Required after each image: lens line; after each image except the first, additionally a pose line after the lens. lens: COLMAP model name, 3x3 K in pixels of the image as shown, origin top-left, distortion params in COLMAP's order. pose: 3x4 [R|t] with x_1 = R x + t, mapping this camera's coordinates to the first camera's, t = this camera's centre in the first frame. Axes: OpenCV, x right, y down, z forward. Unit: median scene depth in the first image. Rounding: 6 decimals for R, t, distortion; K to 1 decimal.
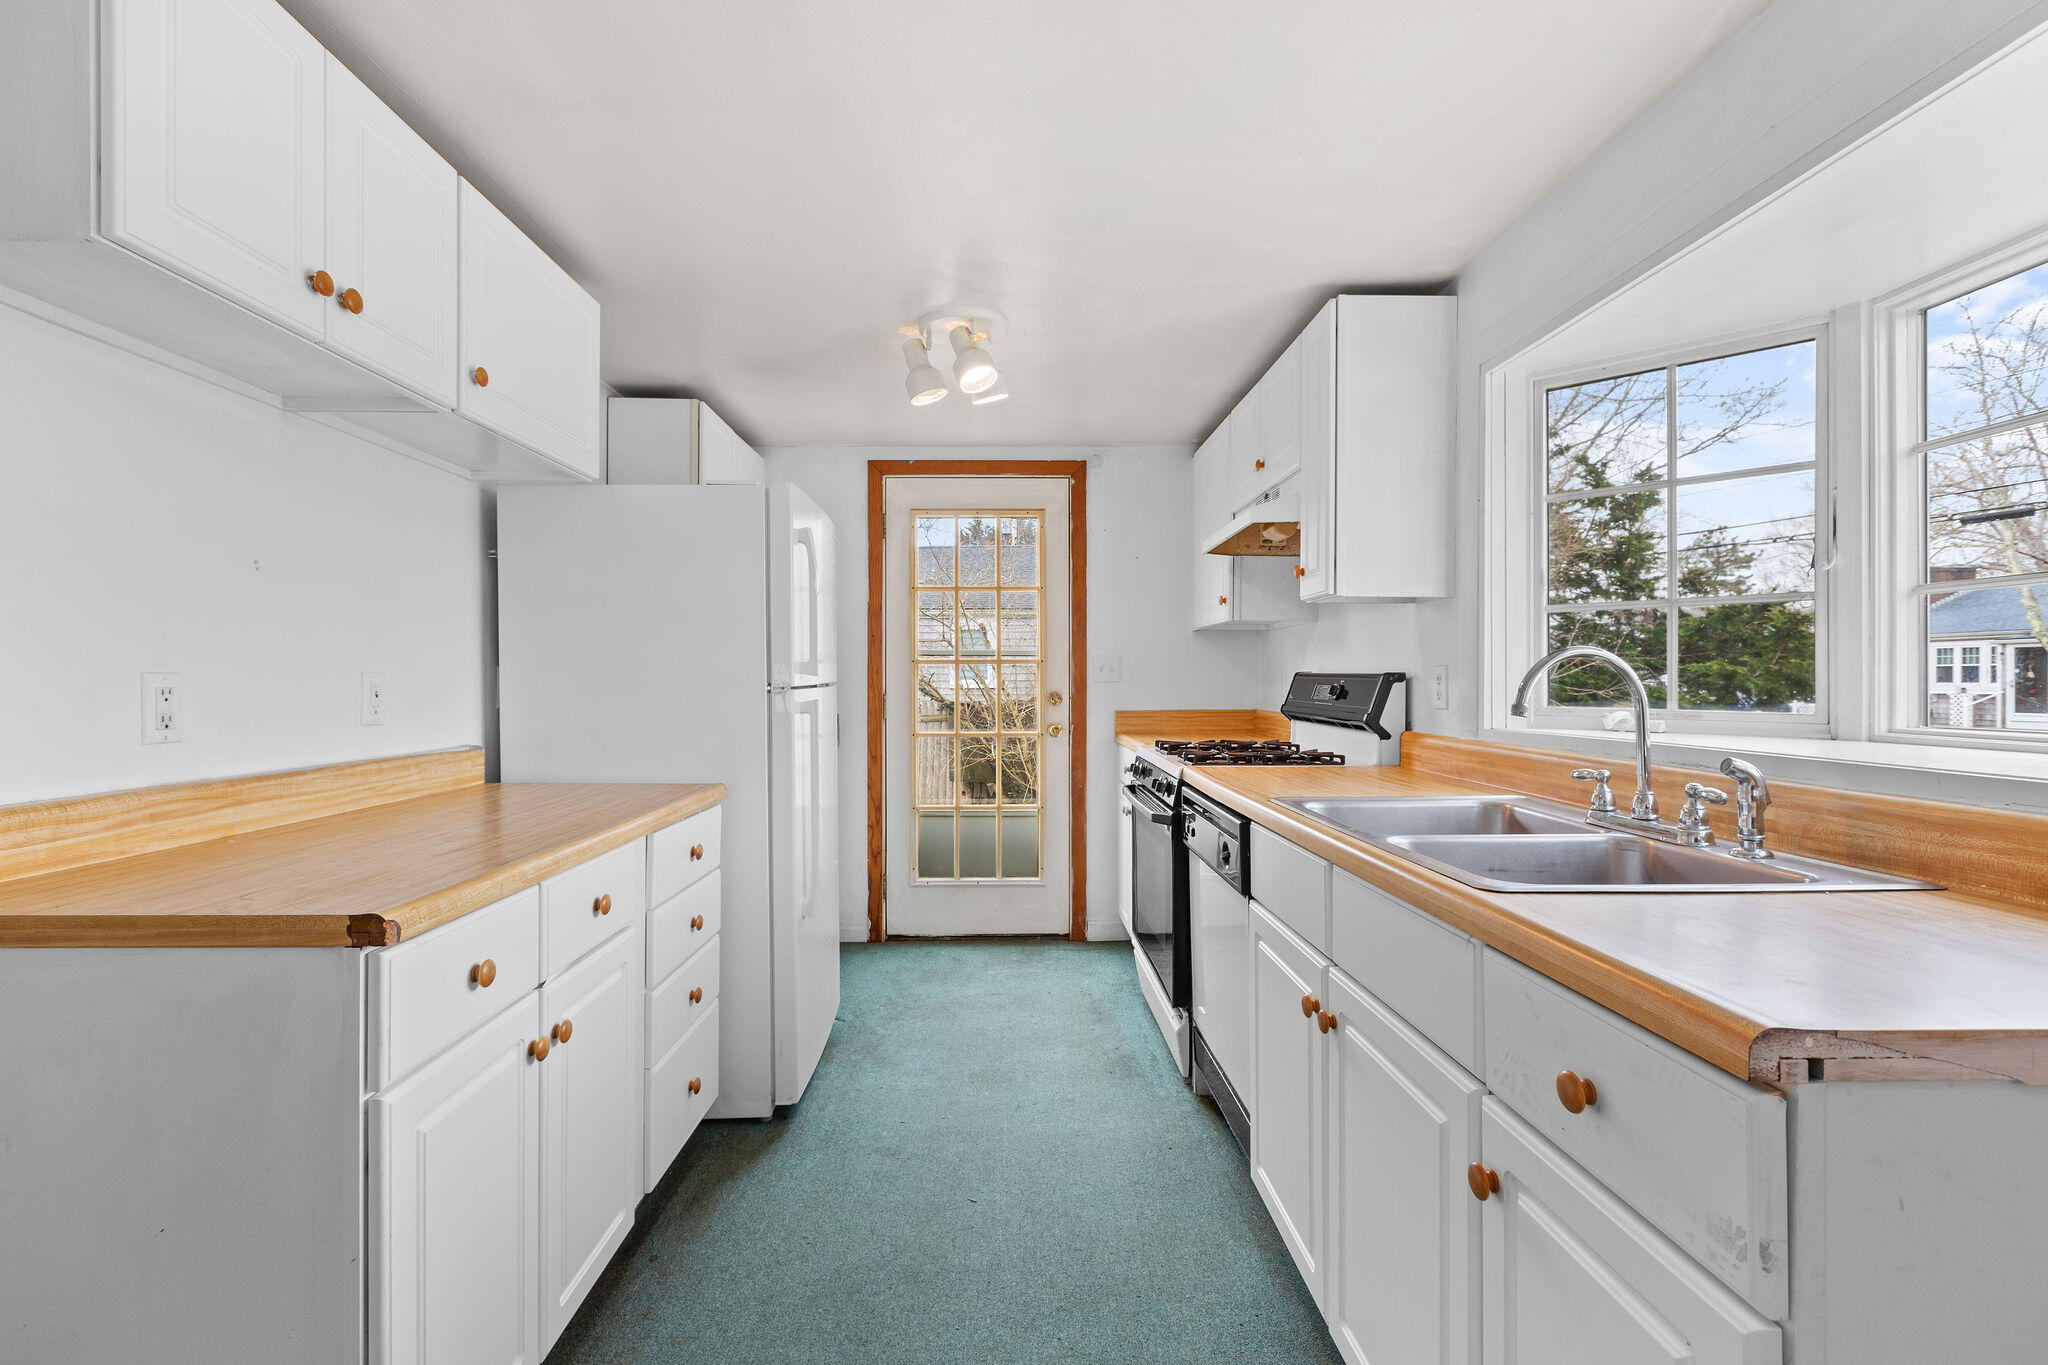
lens RADIAL K [[926.6, 0, 1016.8], [0, 926.6, 684.3], [0, 0, 1]] dist [0.002230, 0.000018]
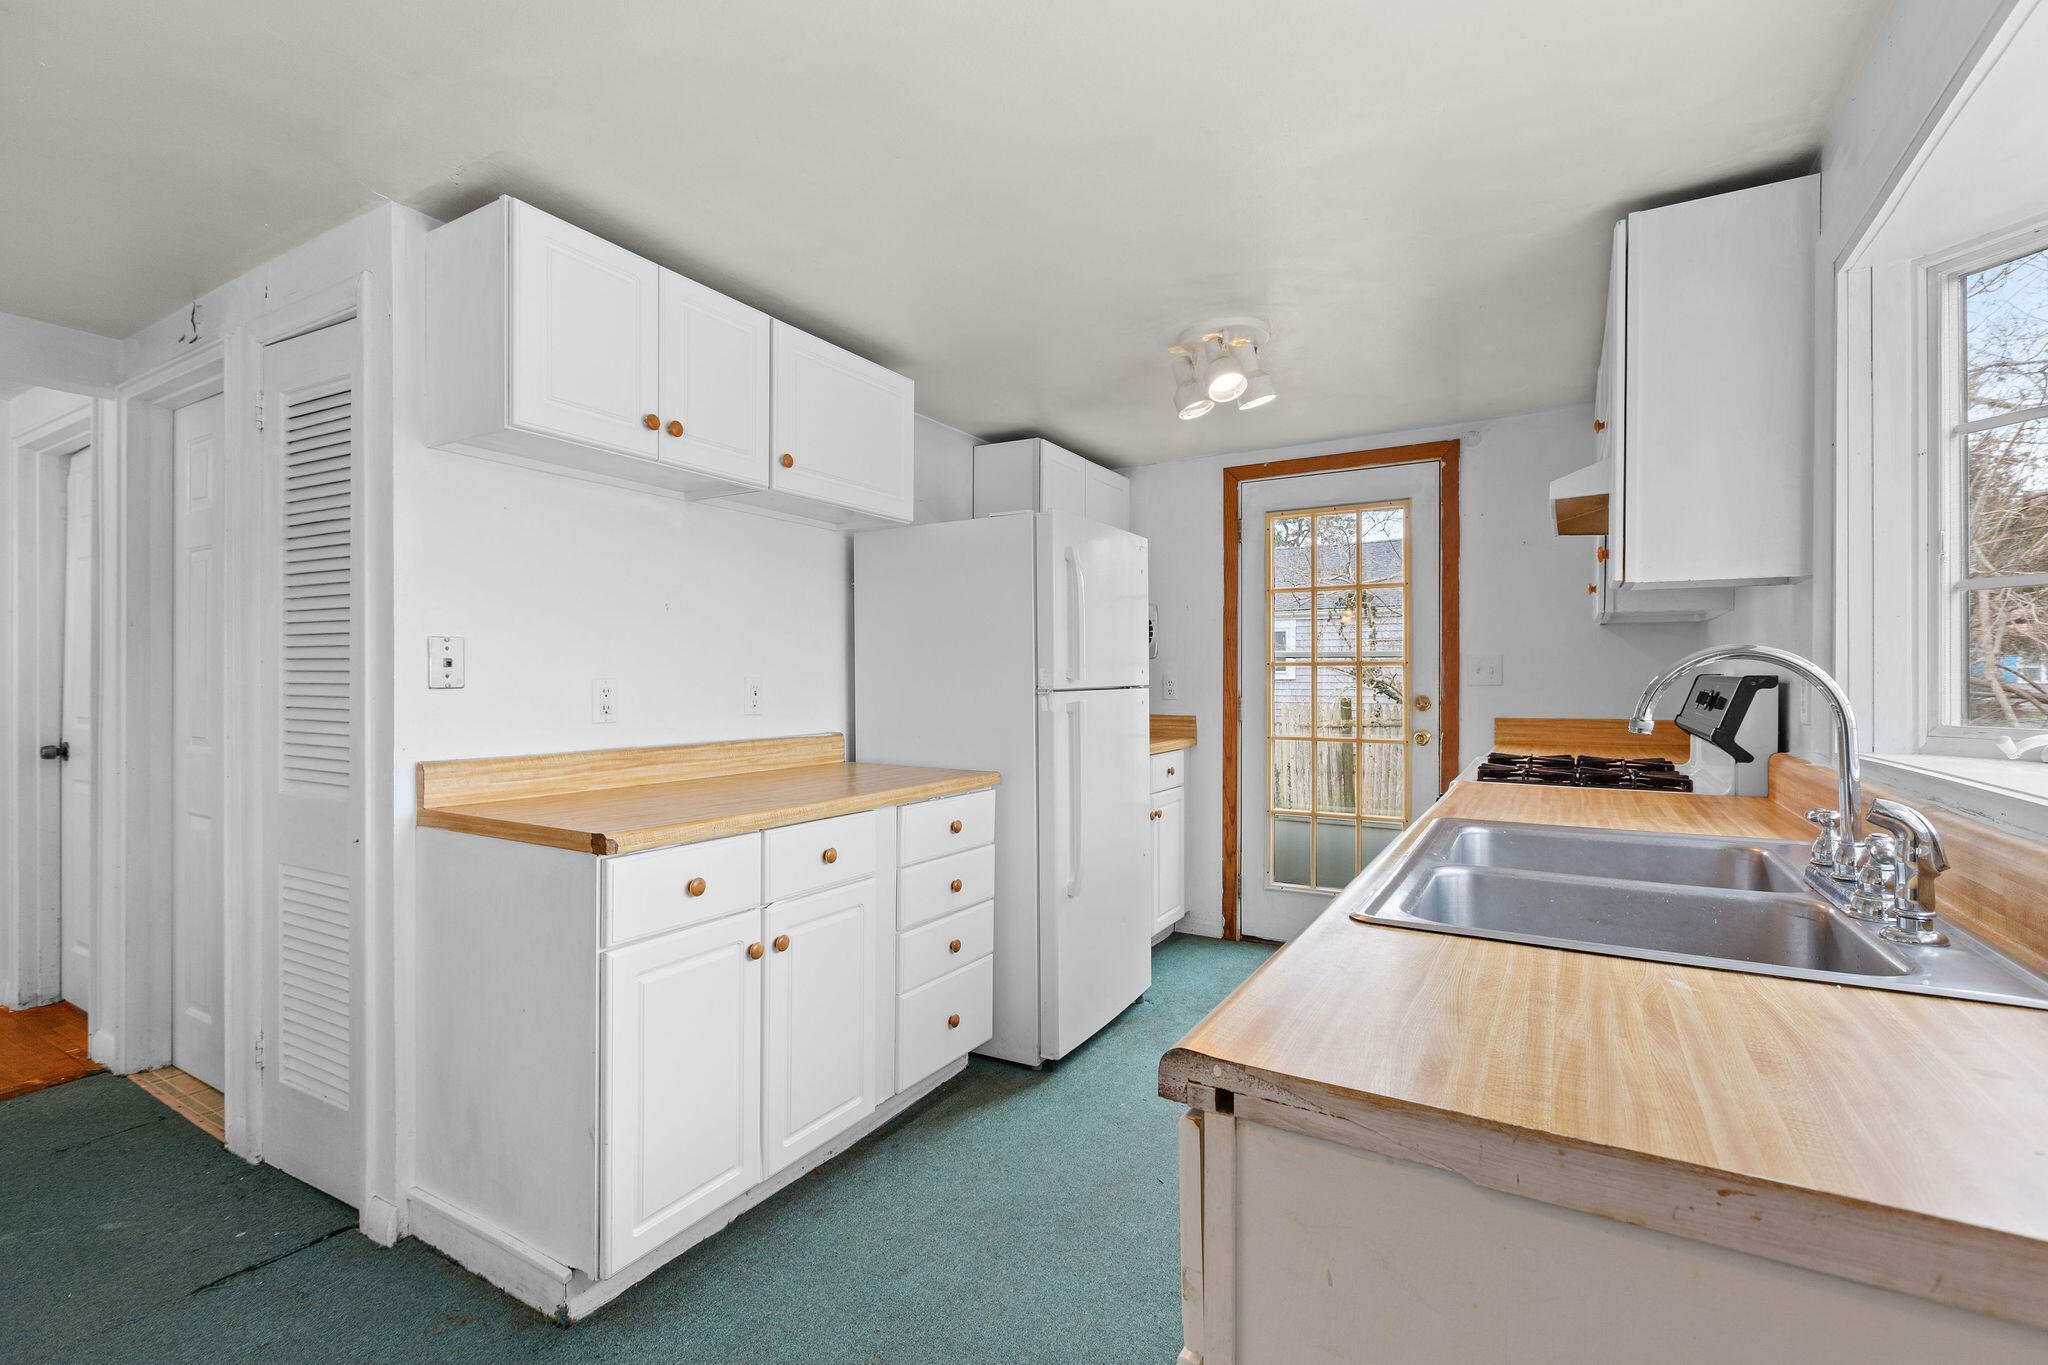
lens RADIAL K [[926.6, 0, 1017.0], [0, 926.6, 683.9], [0, 0, 1]] dist [0.002230, 0.000018]
pose [[0.846788, 0.003263, -0.531920, 0.327836], [-0.003955, 0.999992, -0.000162, -0.003861], [0.531915, 0.002241, 0.846795, 0.021406]]
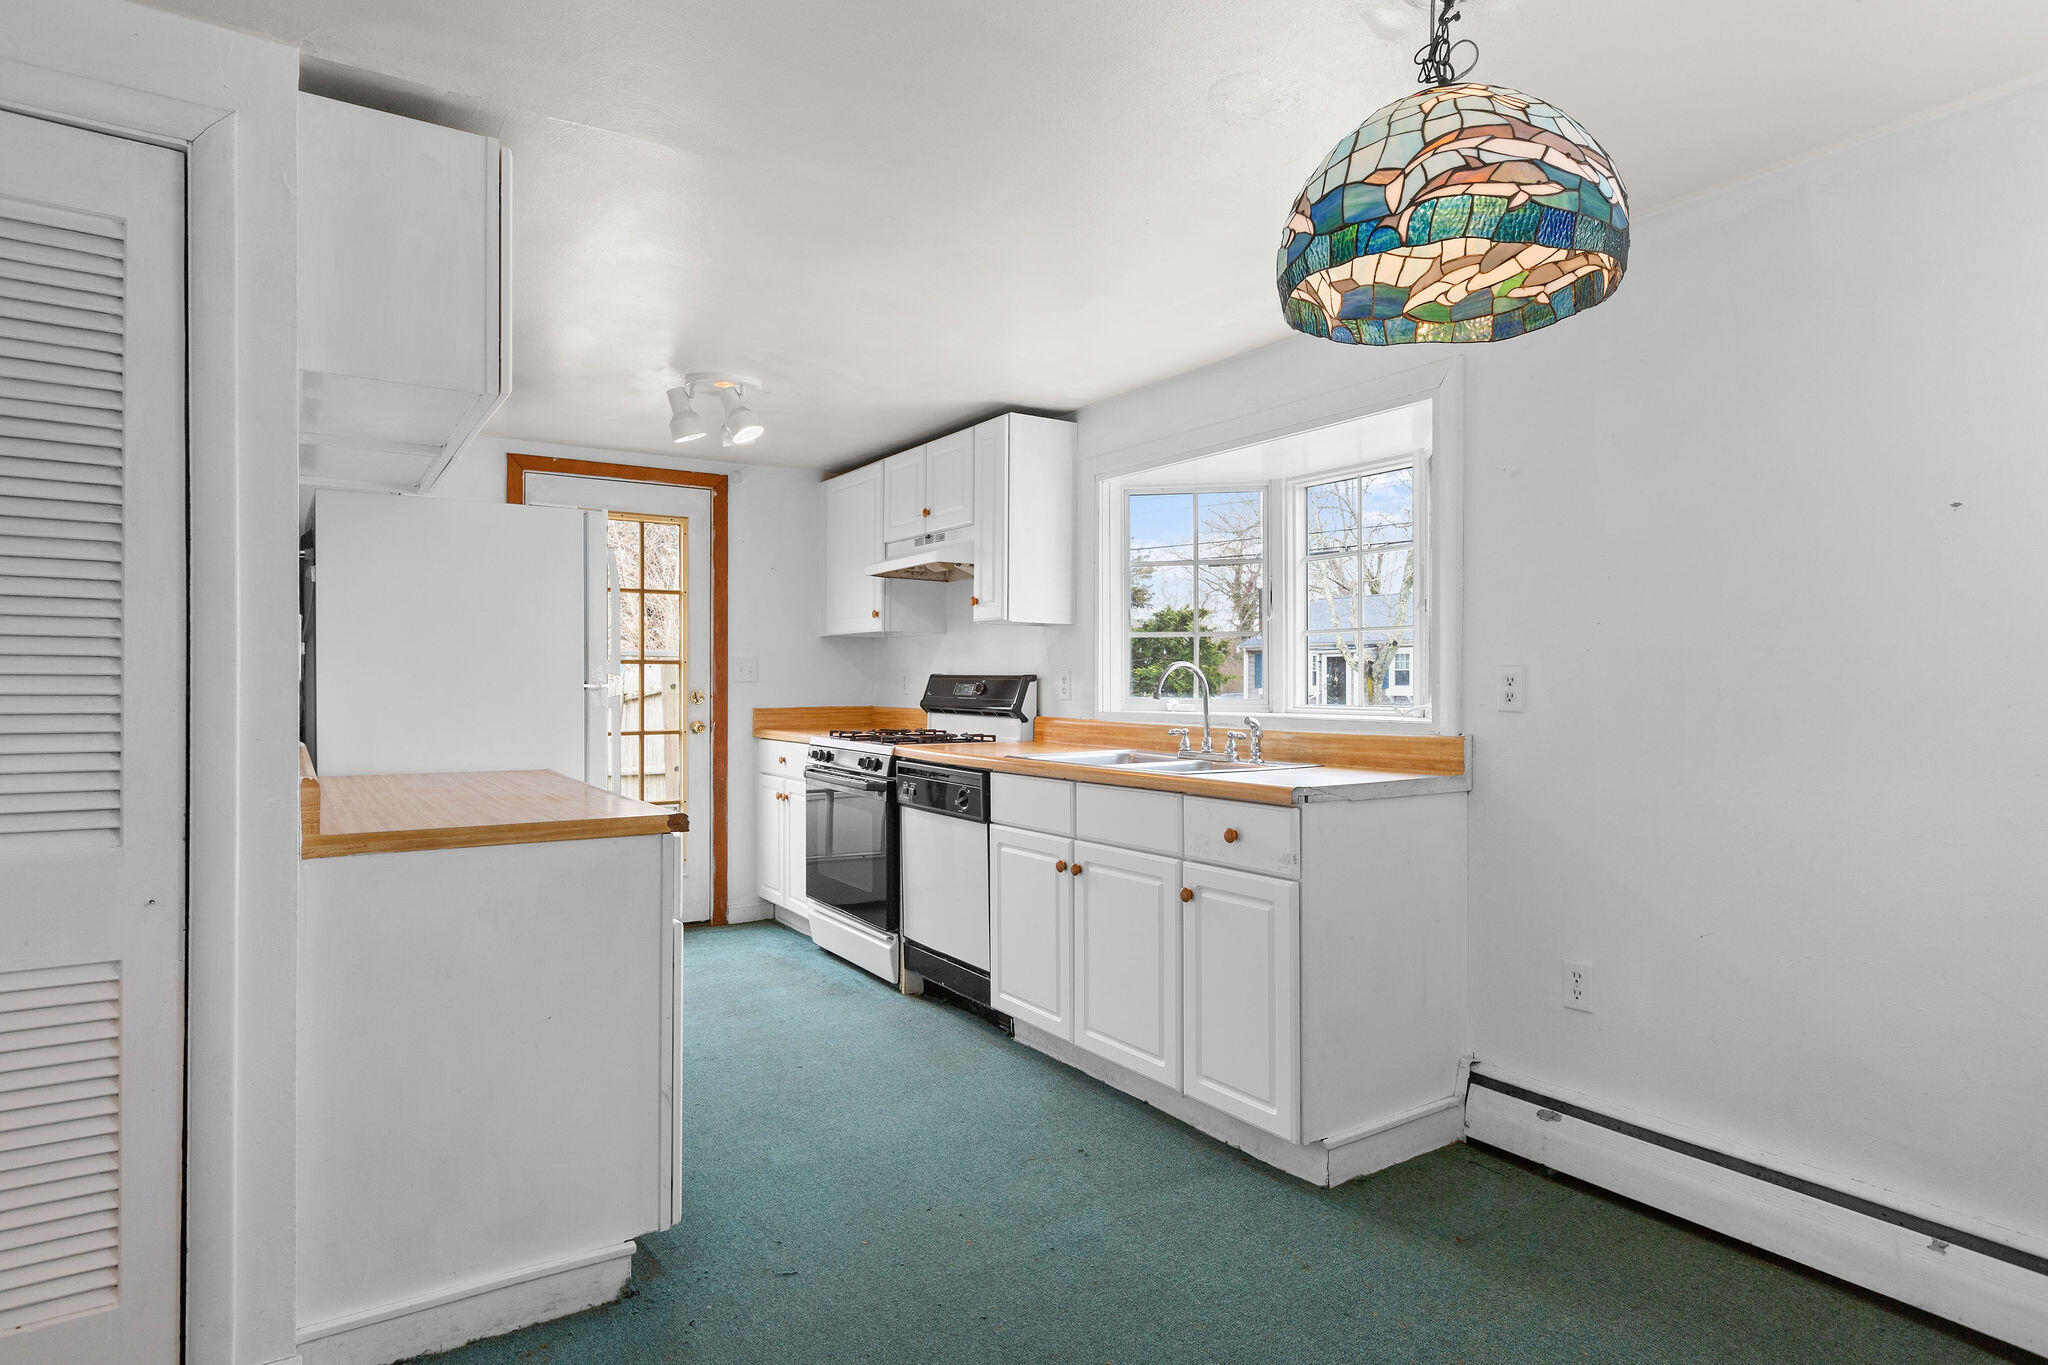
lens RADIAL K [[1129.6, 0, 1032.8], [0, 1129.6, 683.3], [0, 0, 1]] dist [0.006749, -0.000103]
pose [[0.843086, 0.000728, 0.537779, -0.568807], [0.001268, 0.999994, -0.003341, 0.006430], [-0.537778, 0.003499, 0.843079, -0.499360]]
